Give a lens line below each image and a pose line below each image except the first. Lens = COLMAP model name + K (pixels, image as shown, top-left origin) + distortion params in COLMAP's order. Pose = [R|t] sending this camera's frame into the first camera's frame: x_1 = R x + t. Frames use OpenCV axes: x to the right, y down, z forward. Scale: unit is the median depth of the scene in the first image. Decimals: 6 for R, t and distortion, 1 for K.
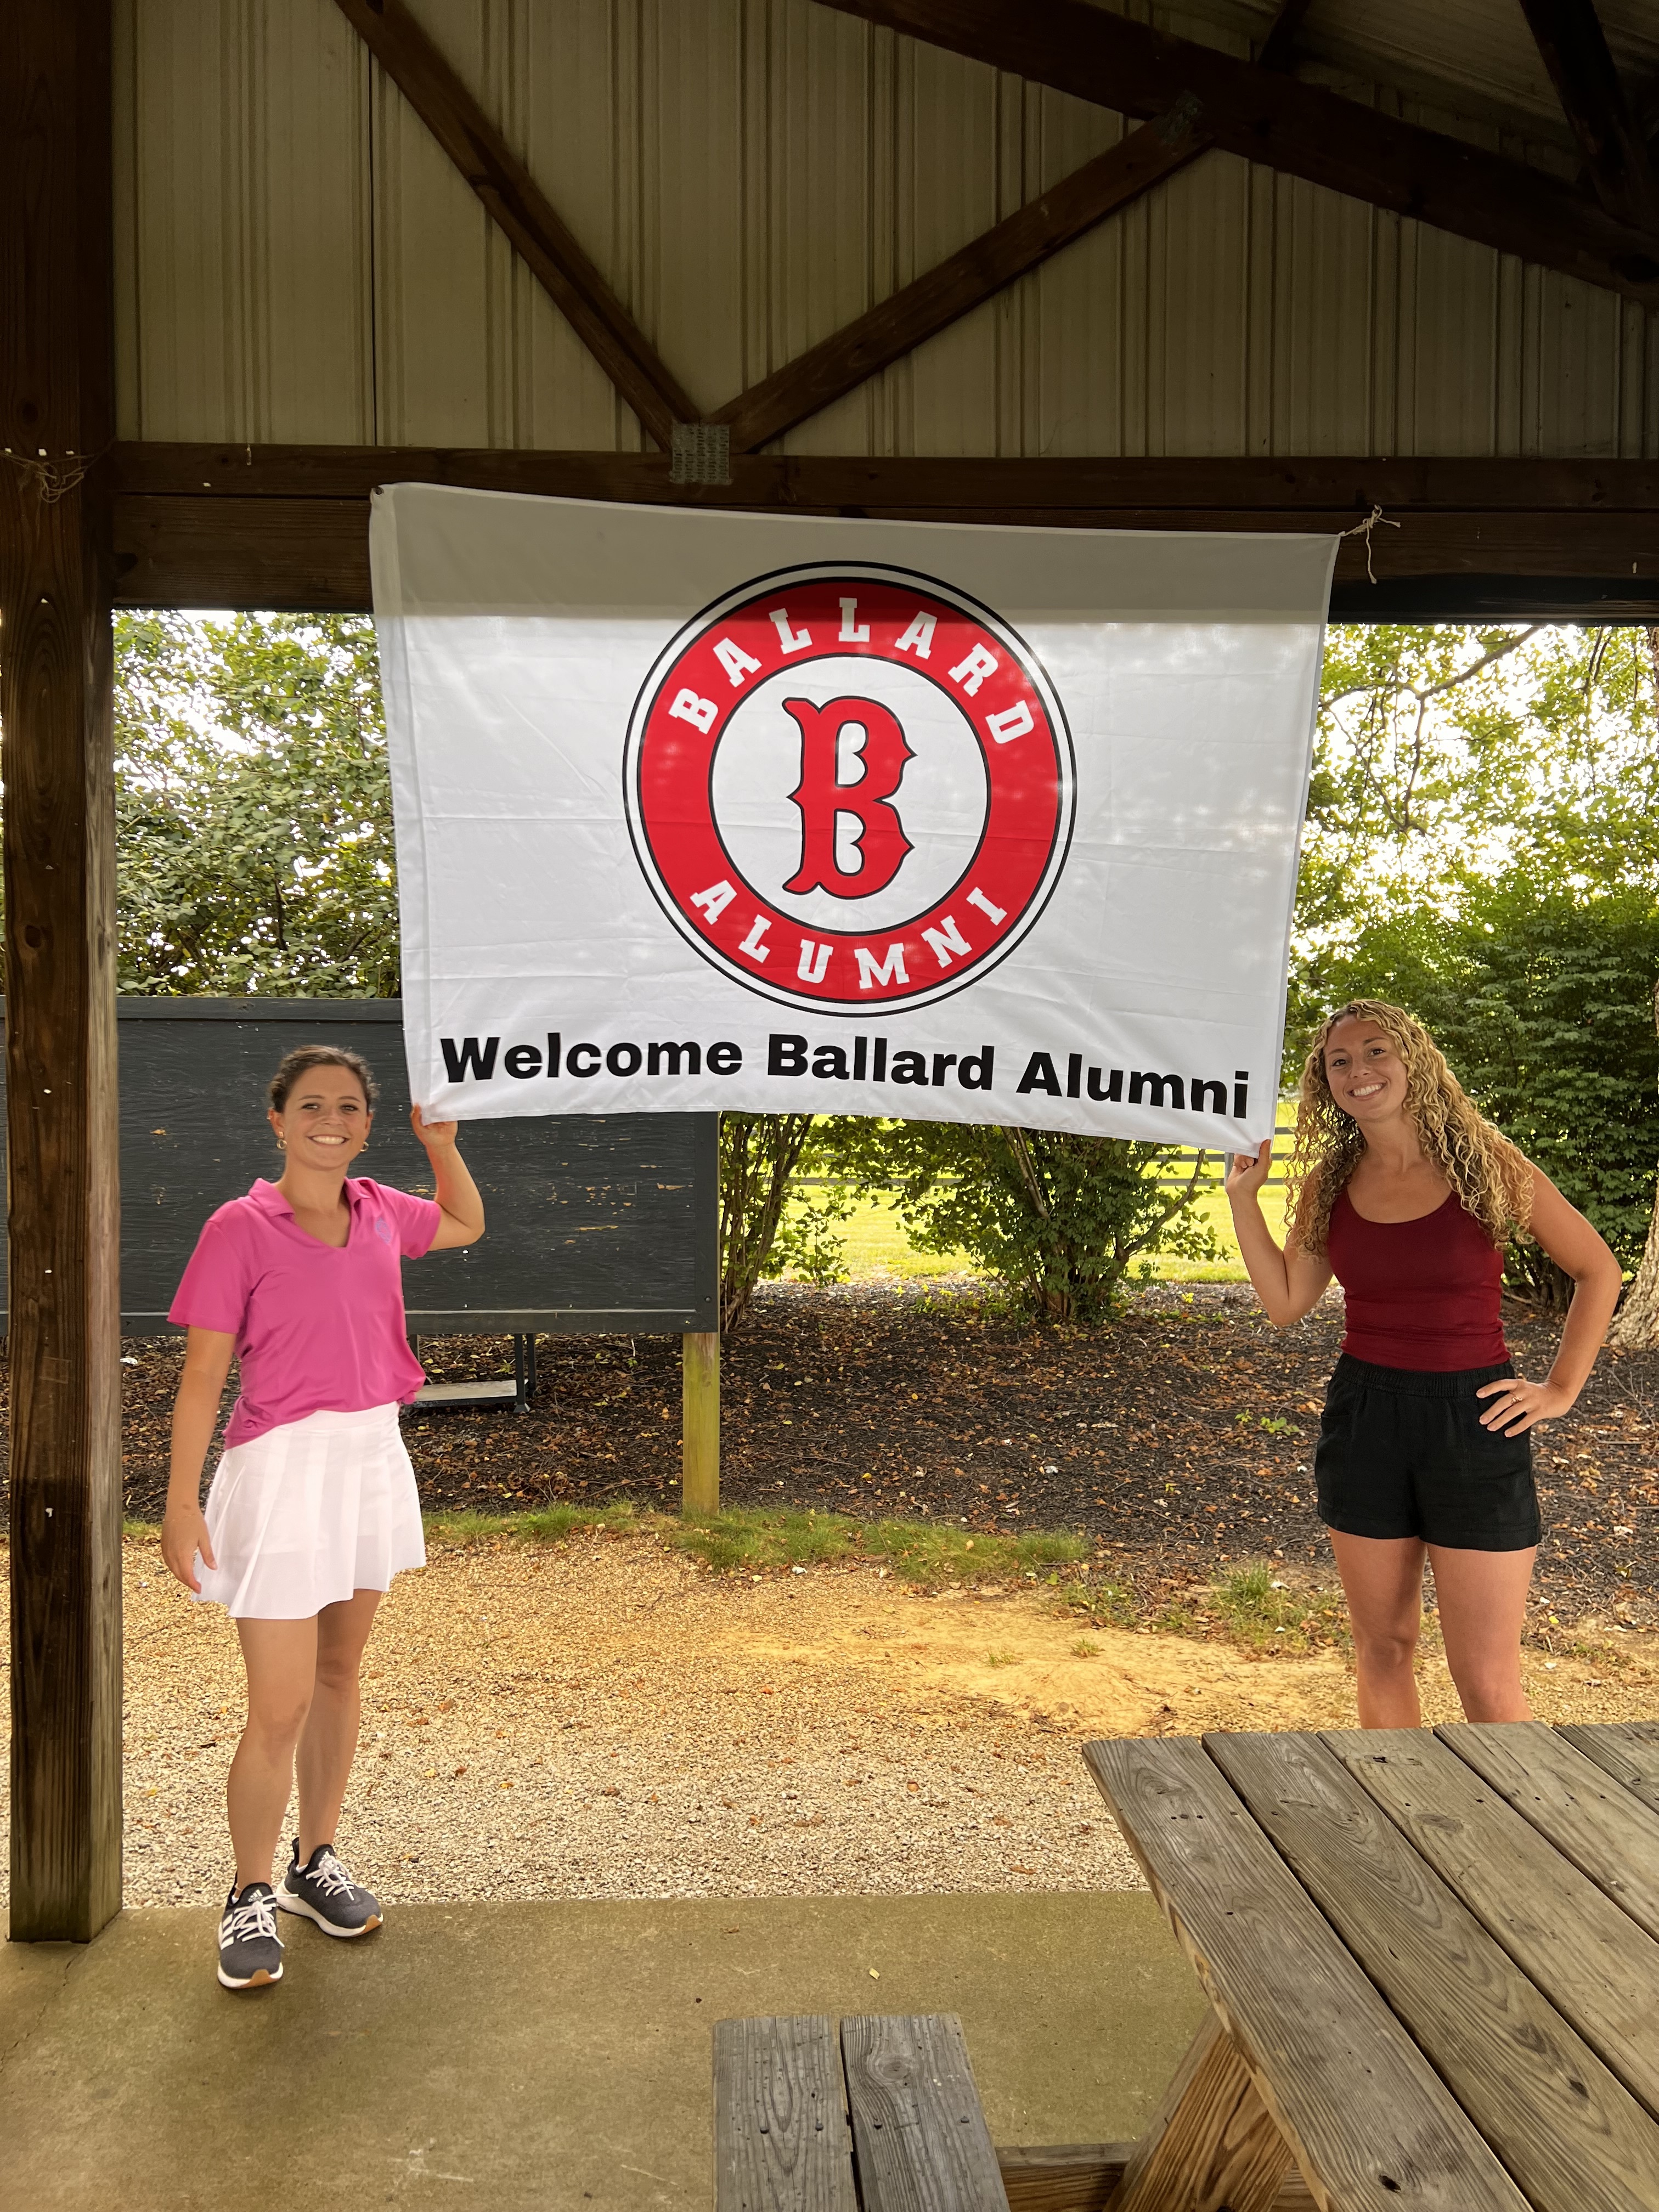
lens RADIAL K [[1703.3, 0, 829.5], [0, 1703.3, 1106.0], [0, 0, 1]] dist [-0.001799, -0.015805]
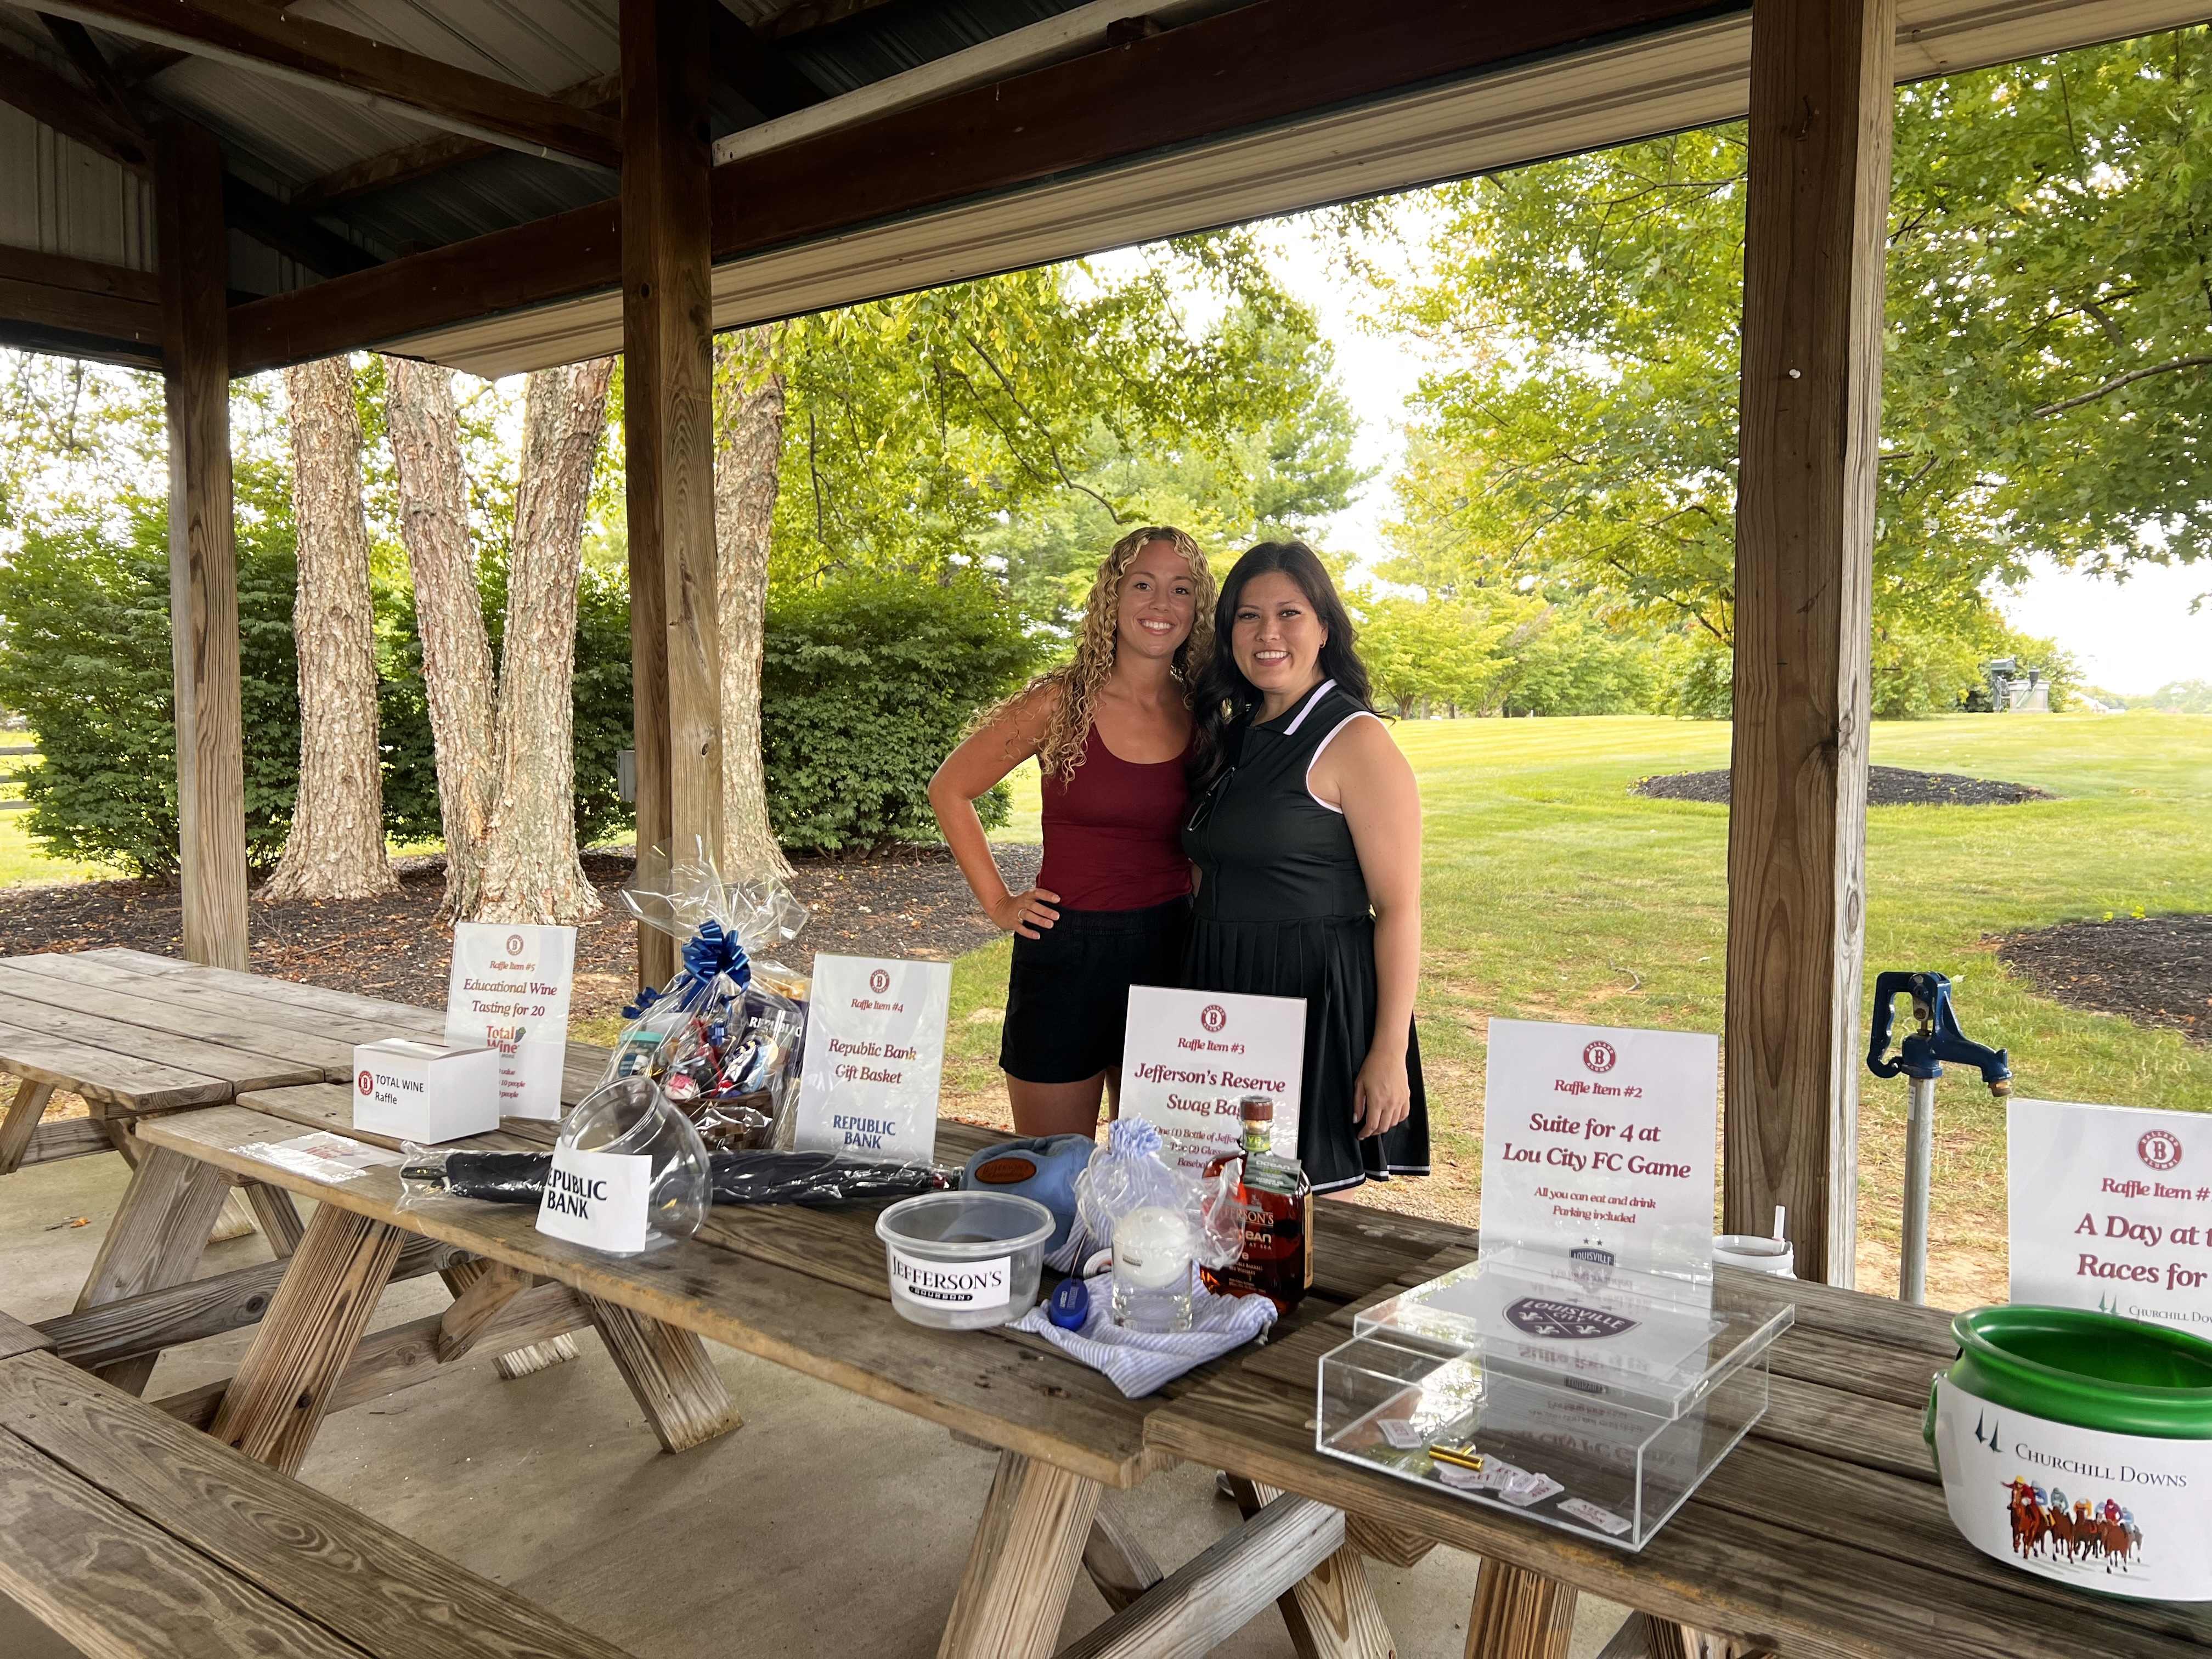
lens RADIAL K [[1703.3, 0, 1106.0], [0, 1703.3, 829.5], [0, 0, 1]] dist [-0.001799, -0.015805]
pose [[0.662905, -0.054508, 0.746717, -0.047129], [0.012625, 0.998018, 0.061644, 0.020854], [-0.748597, -0.031437, 0.662279, -0.241858]]
